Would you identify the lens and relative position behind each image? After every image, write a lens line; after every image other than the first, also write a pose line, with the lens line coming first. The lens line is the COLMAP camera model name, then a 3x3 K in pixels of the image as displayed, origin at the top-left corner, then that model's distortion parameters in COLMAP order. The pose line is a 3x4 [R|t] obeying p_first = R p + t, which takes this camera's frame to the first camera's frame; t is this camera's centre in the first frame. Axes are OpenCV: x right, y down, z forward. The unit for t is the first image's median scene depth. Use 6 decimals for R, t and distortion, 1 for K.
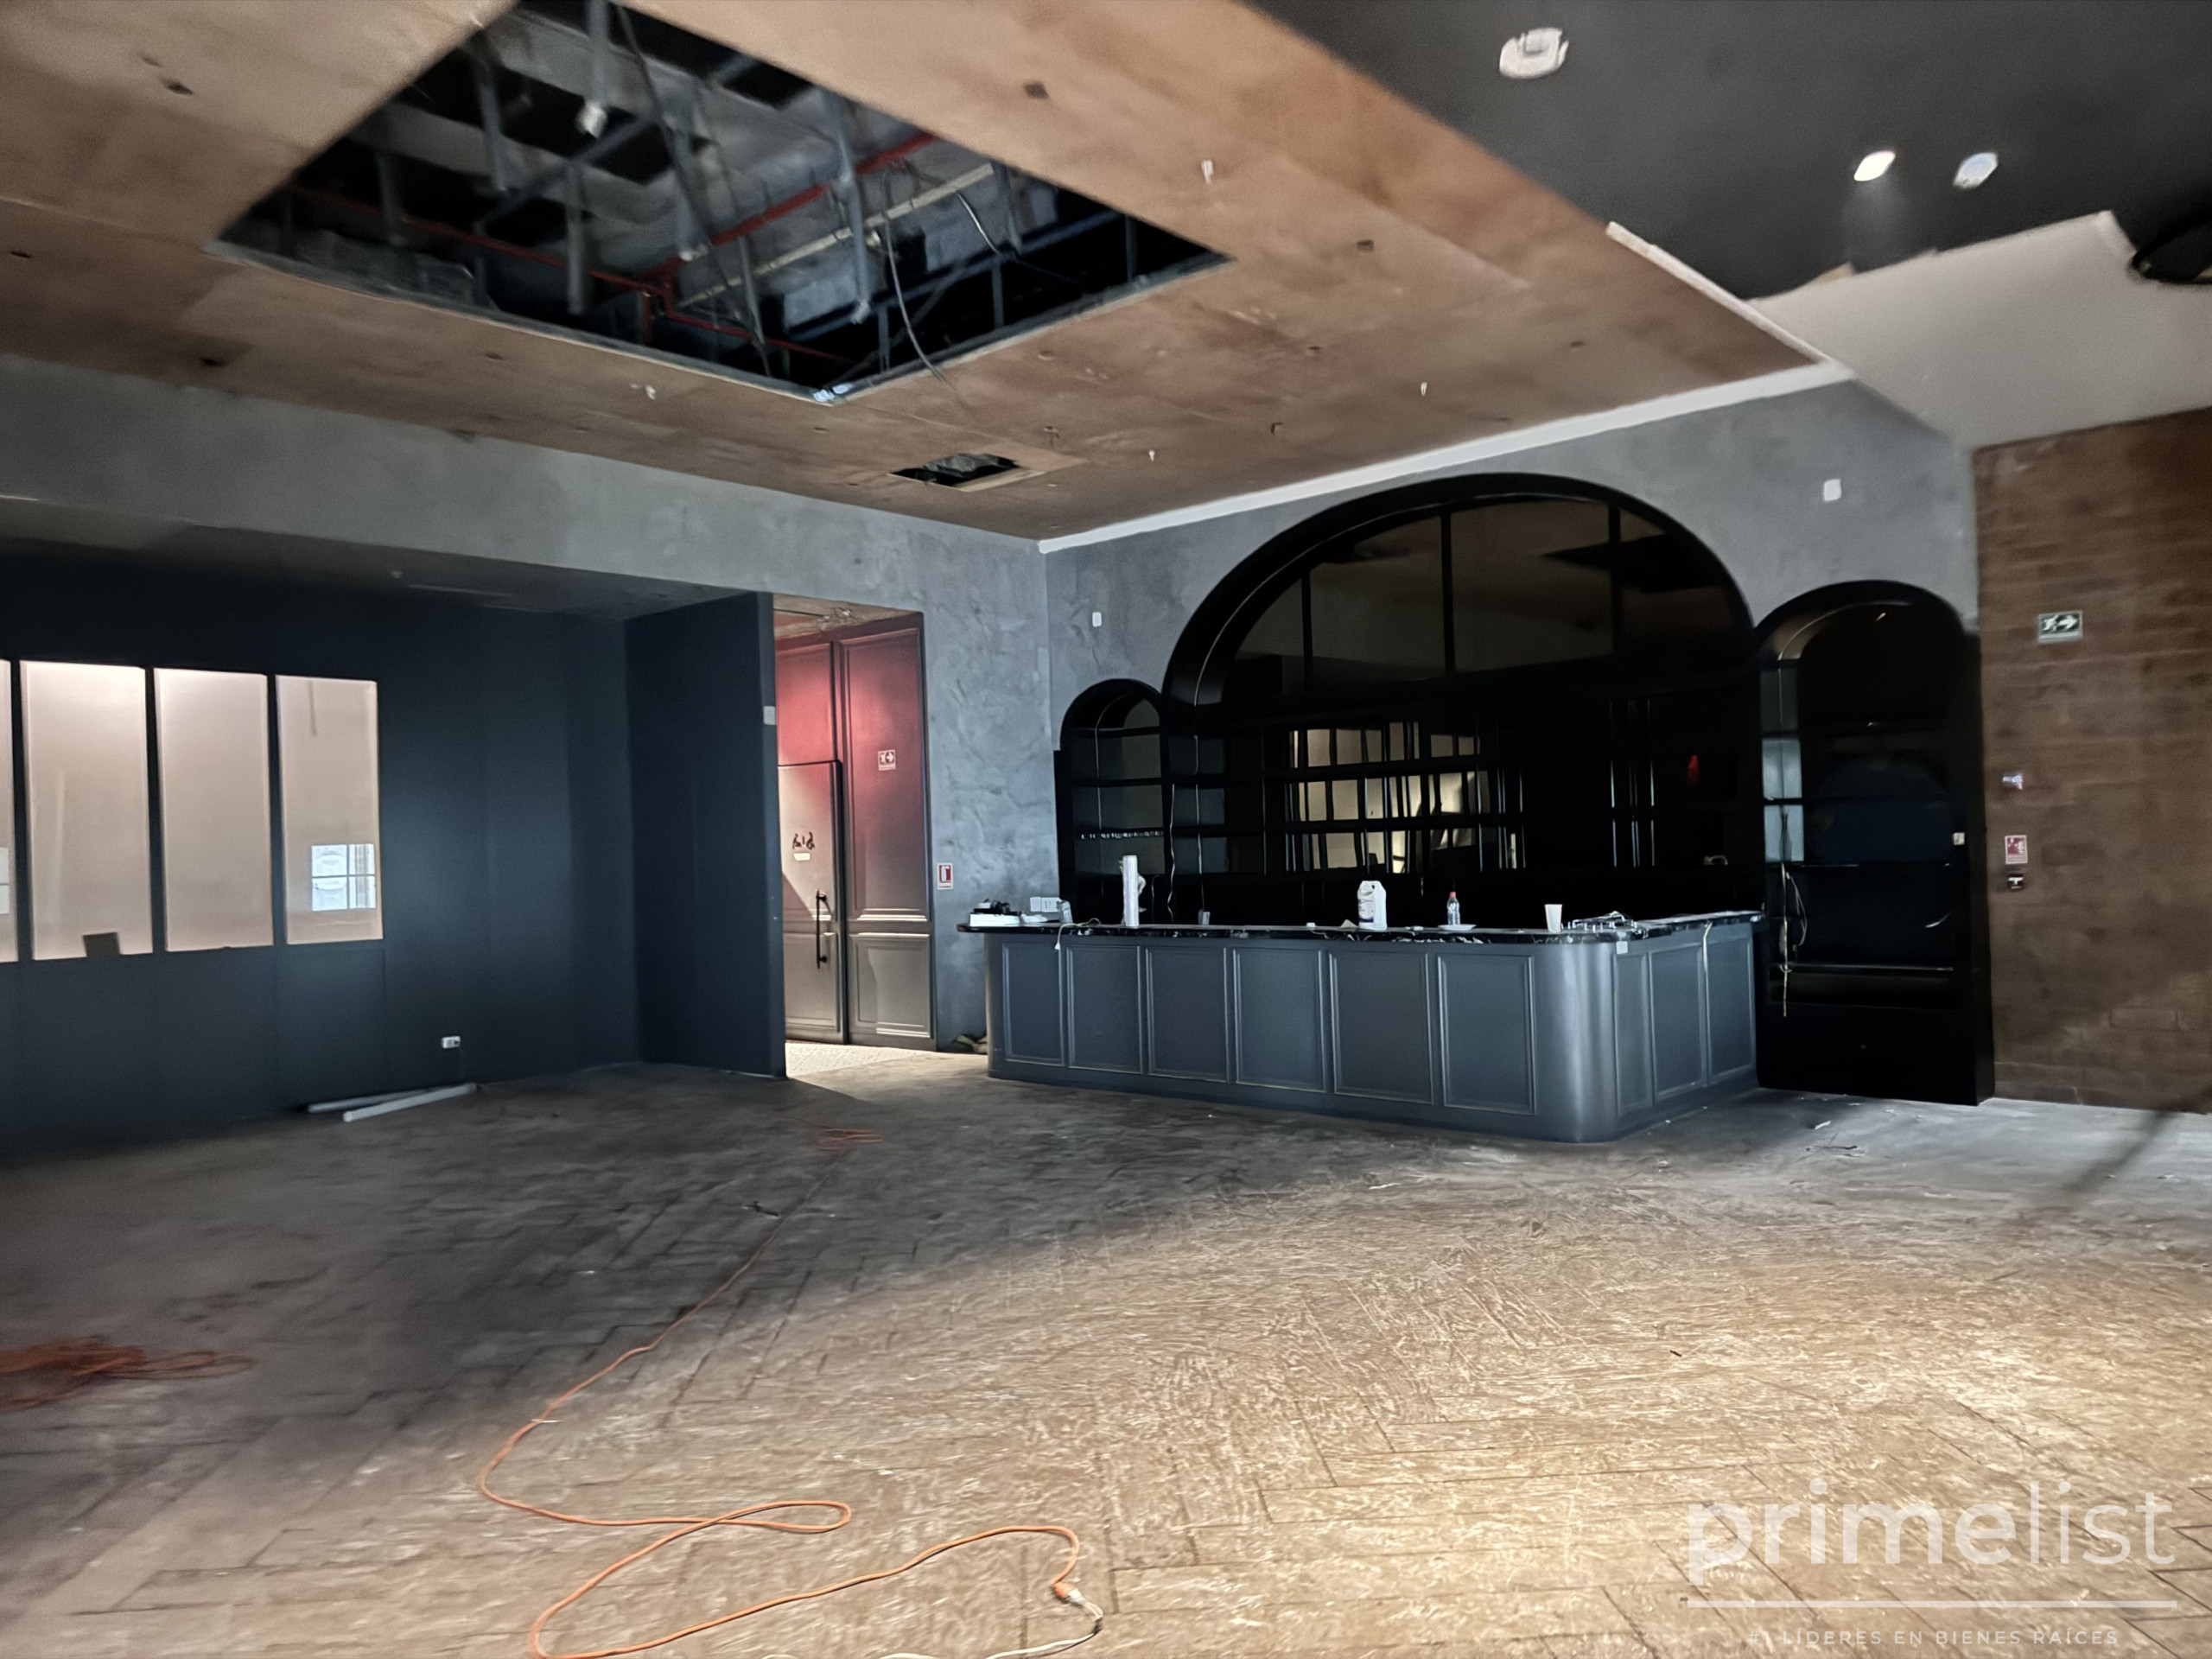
lens RADIAL K [[1574.6, 0, 1121.2], [0, 1574.6, 836.9], [0, 0, 1]] dist [0.047256, -0.046689]
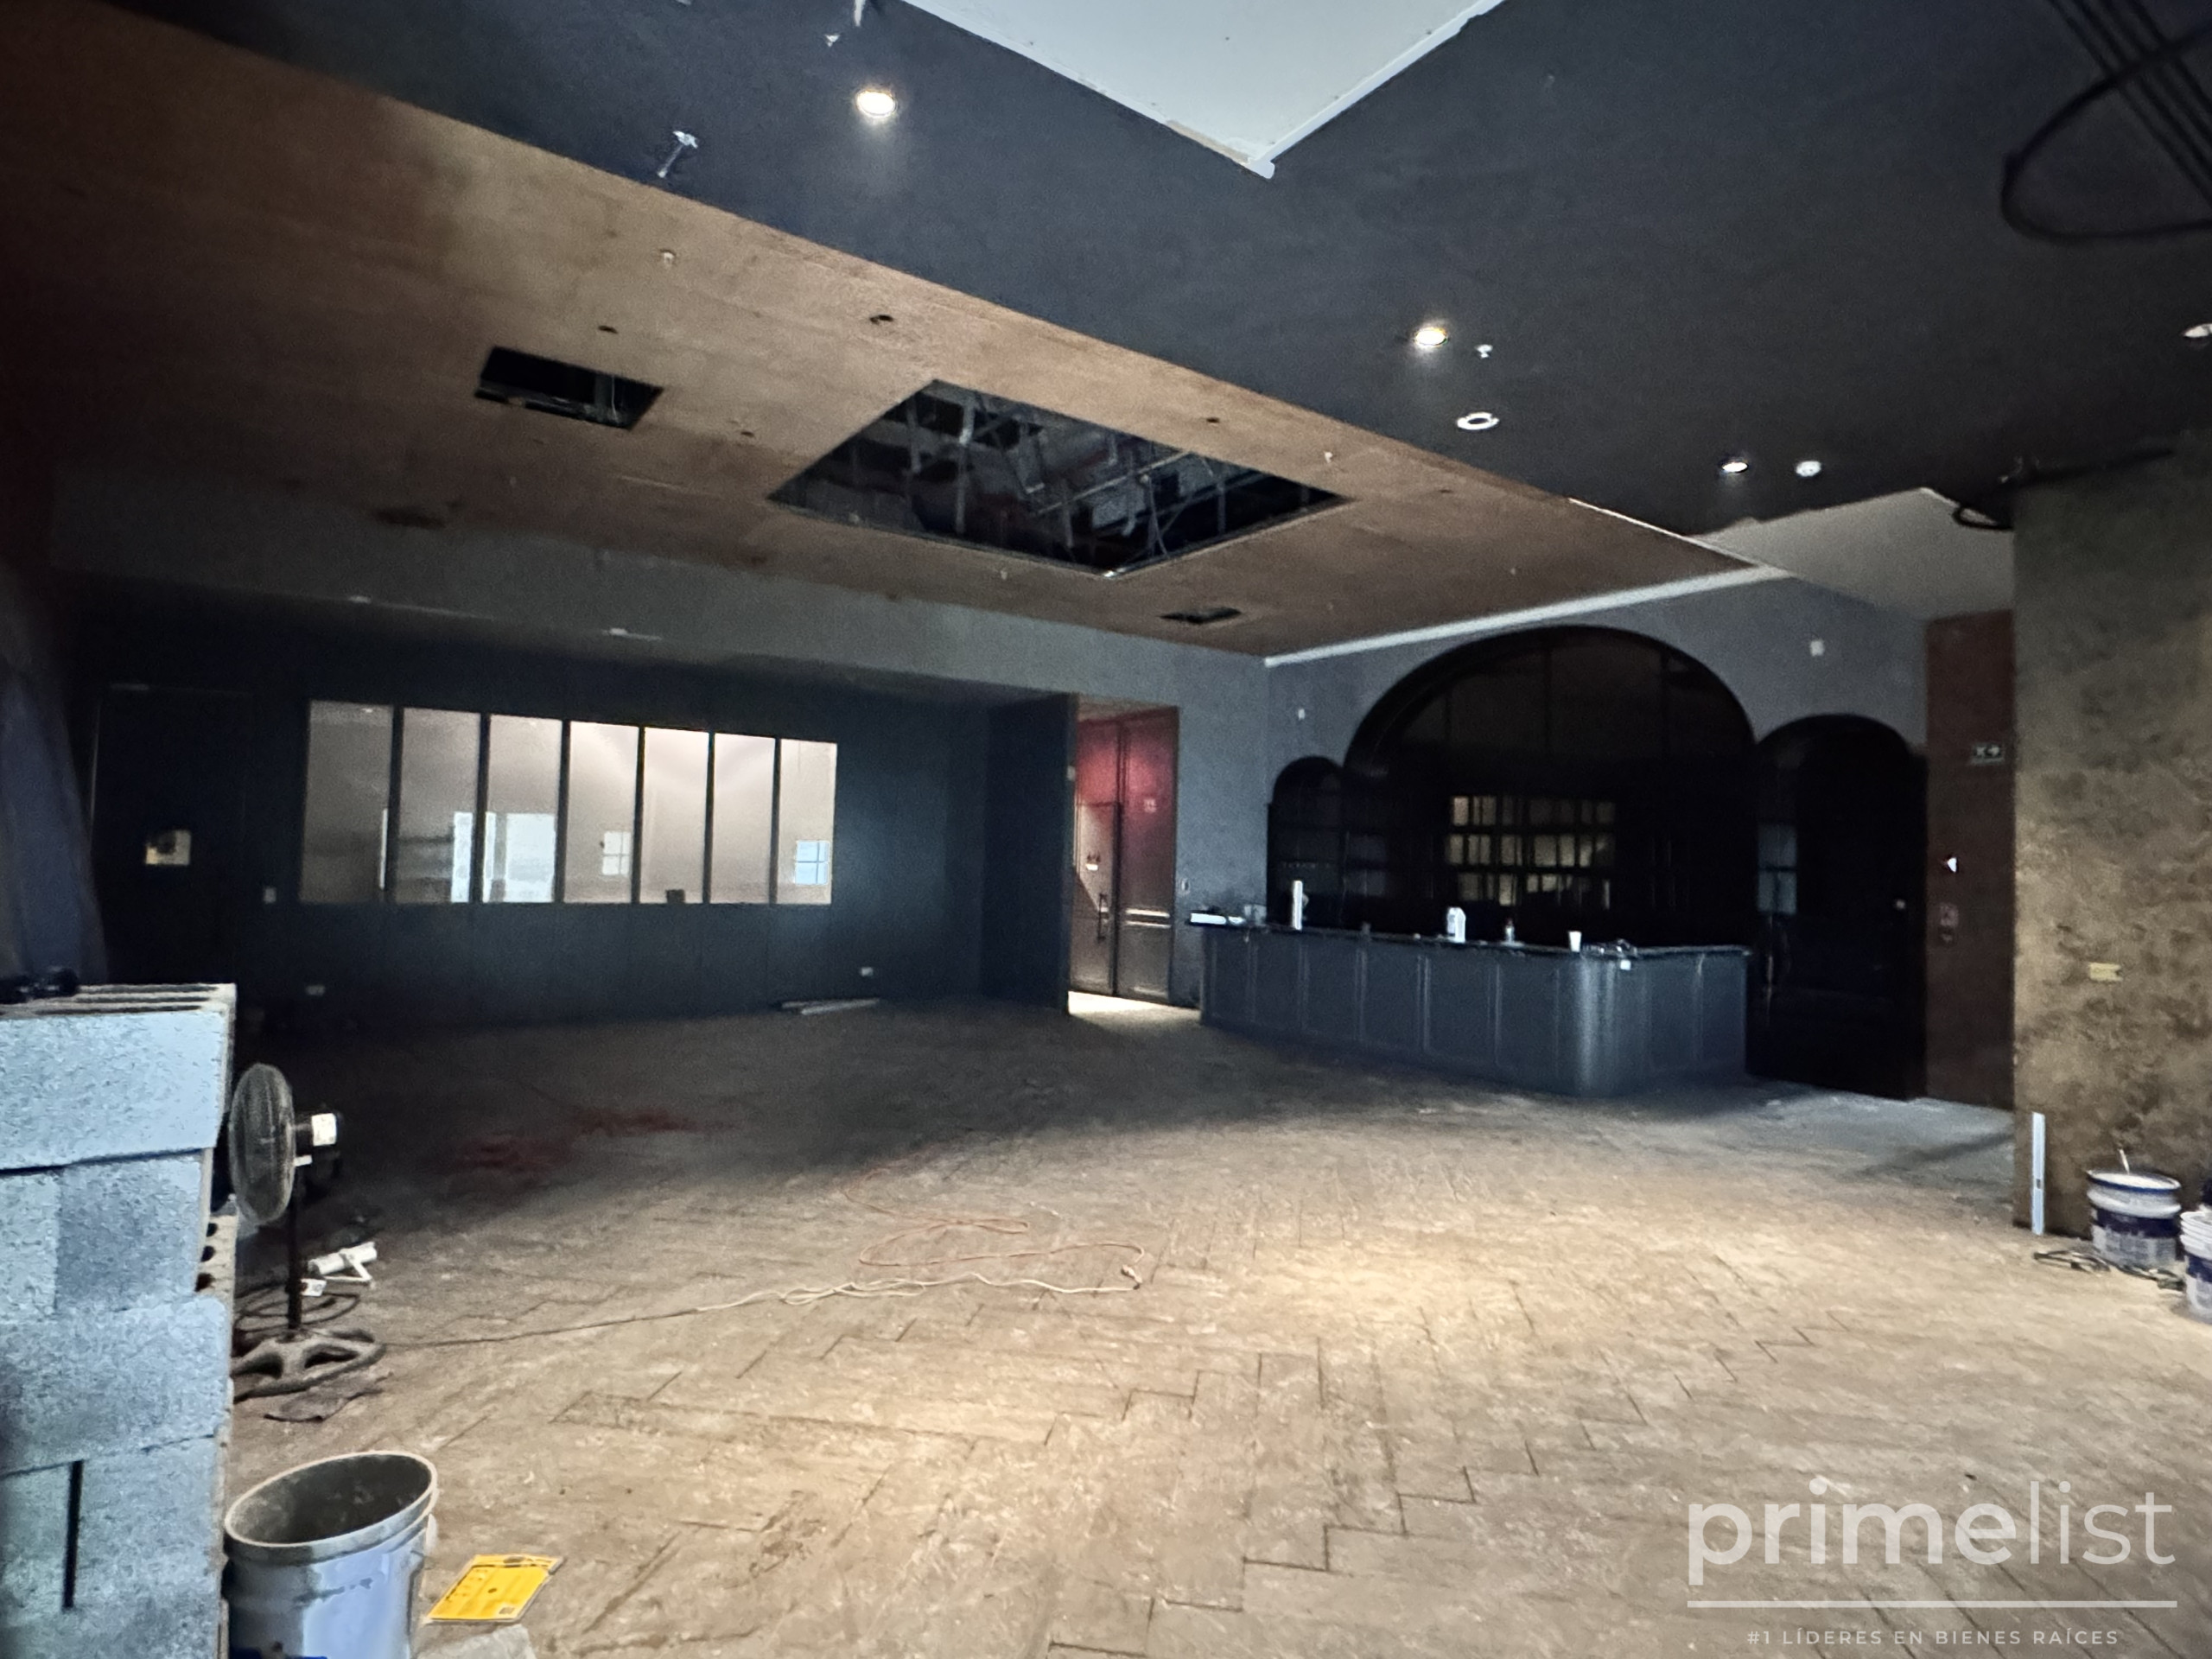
lens RADIAL K [[1185.3, 0, 1106.1], [0, 1185.3, 821.8], [0, 0, 1]] dist [0.002732, 0.000463]
pose [[0.974894, 0.050227, -0.216932, 0.078830], [-0.056889, 0.998078, -0.024574, -0.006170], [0.215280, 0.036298, 0.975877, -0.141152]]
